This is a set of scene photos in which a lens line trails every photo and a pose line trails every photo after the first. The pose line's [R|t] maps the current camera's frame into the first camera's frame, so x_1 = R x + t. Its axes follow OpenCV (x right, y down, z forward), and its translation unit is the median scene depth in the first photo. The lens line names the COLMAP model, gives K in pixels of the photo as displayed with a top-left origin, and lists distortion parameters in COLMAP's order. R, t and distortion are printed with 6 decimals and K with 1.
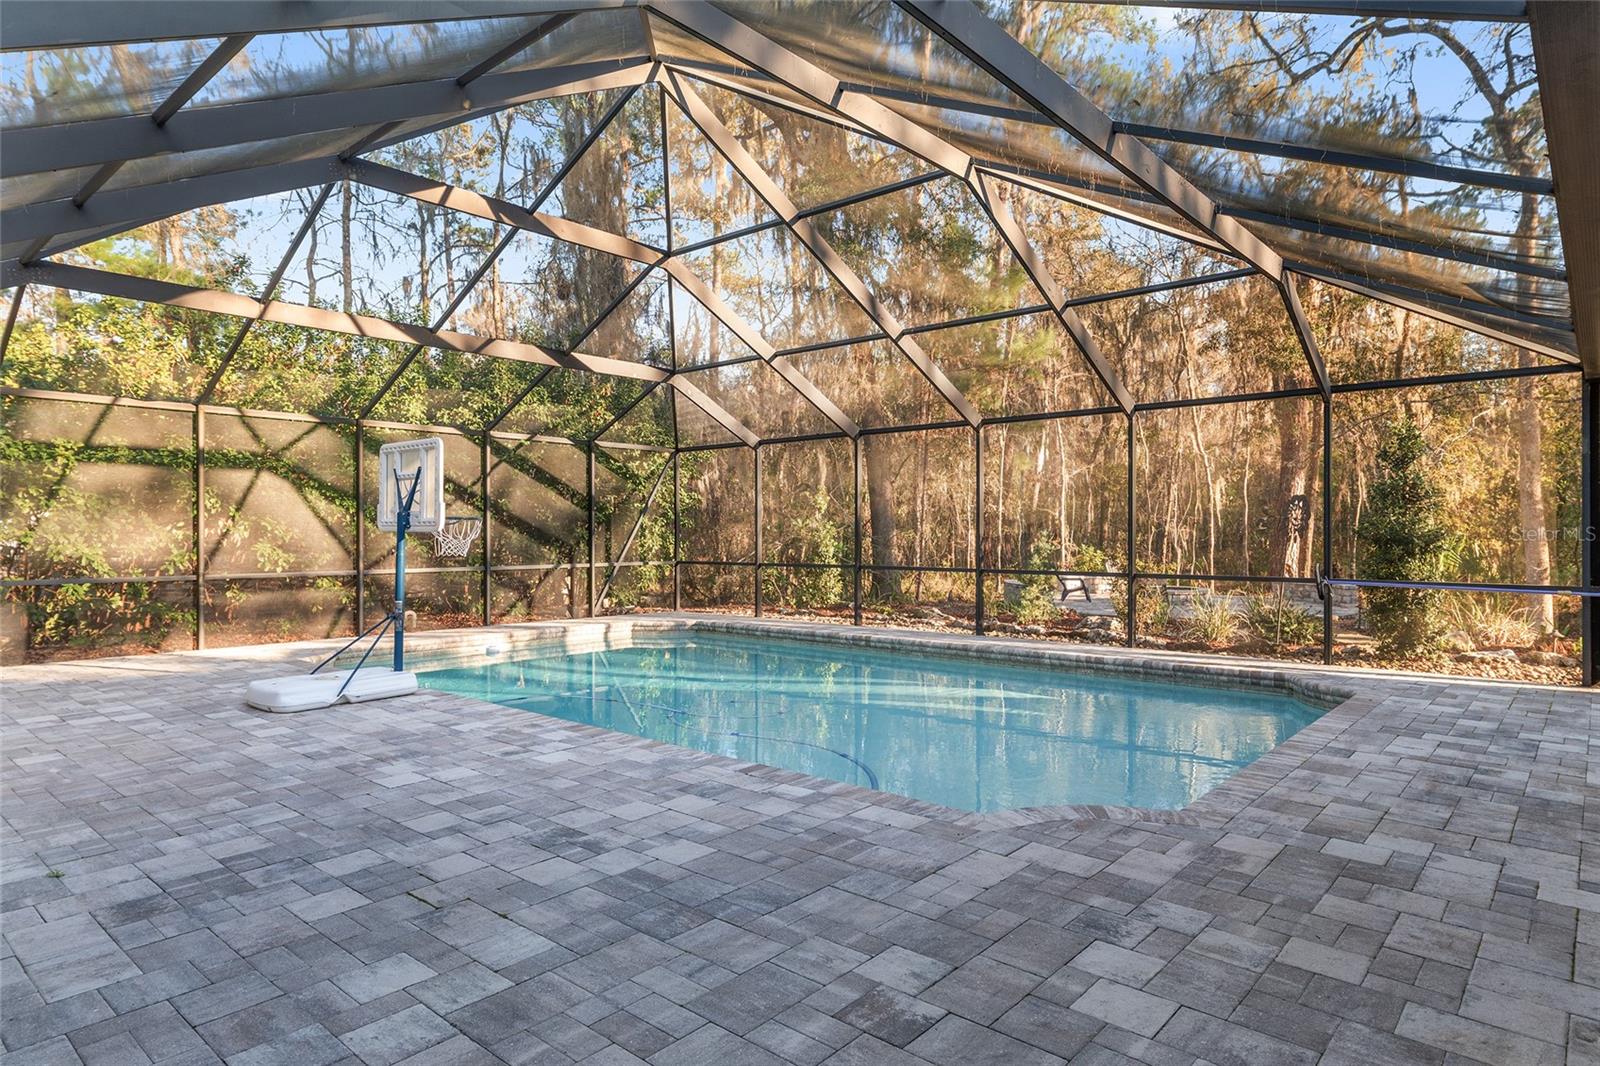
lens RADIAL K [[919.6, 0, 800.0], [0, 919.6, 533.0], [0, 0, 1]] dist [0.004594, 0.000485]
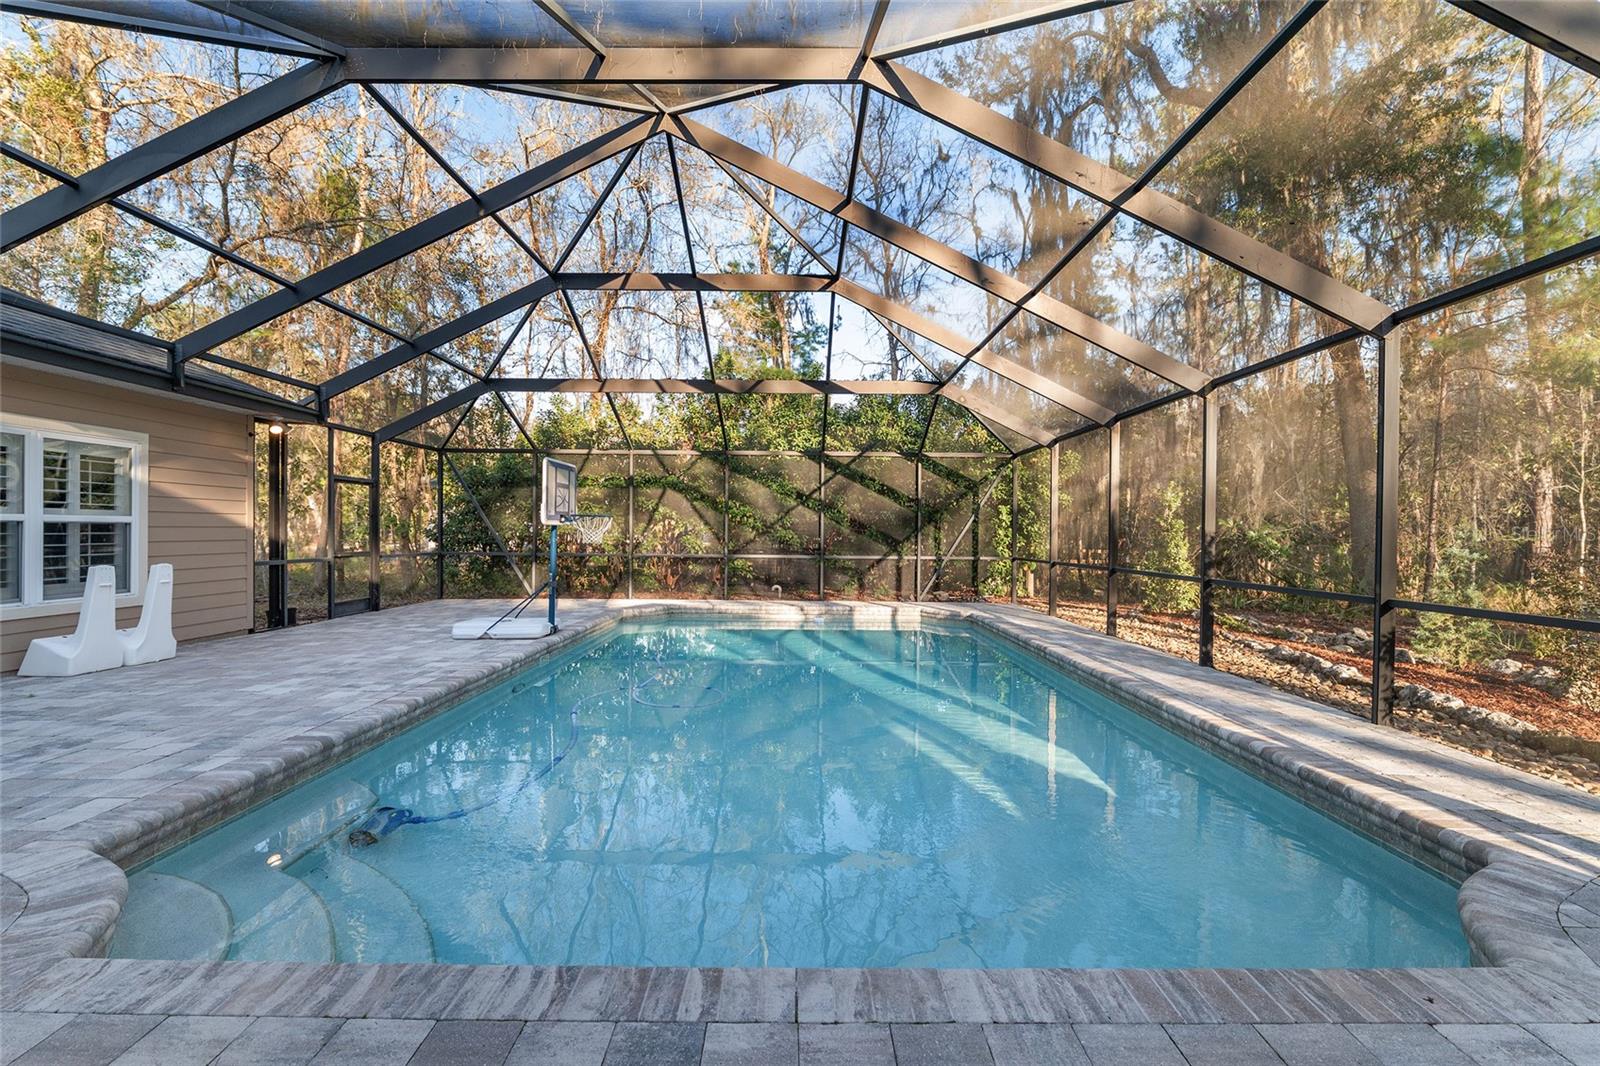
lens RADIAL K [[665.3, 0, 800.0], [0, 665.3, 533.0], [0, 0, 1]] dist [-0.006313, -0.000246]
pose [[0.657425, 0.006474, -0.753492, 0.419109], [-0.008644, 0.999962, 0.001050, 0.004739], [0.753470, 0.005823, 0.657456, 0.424220]]
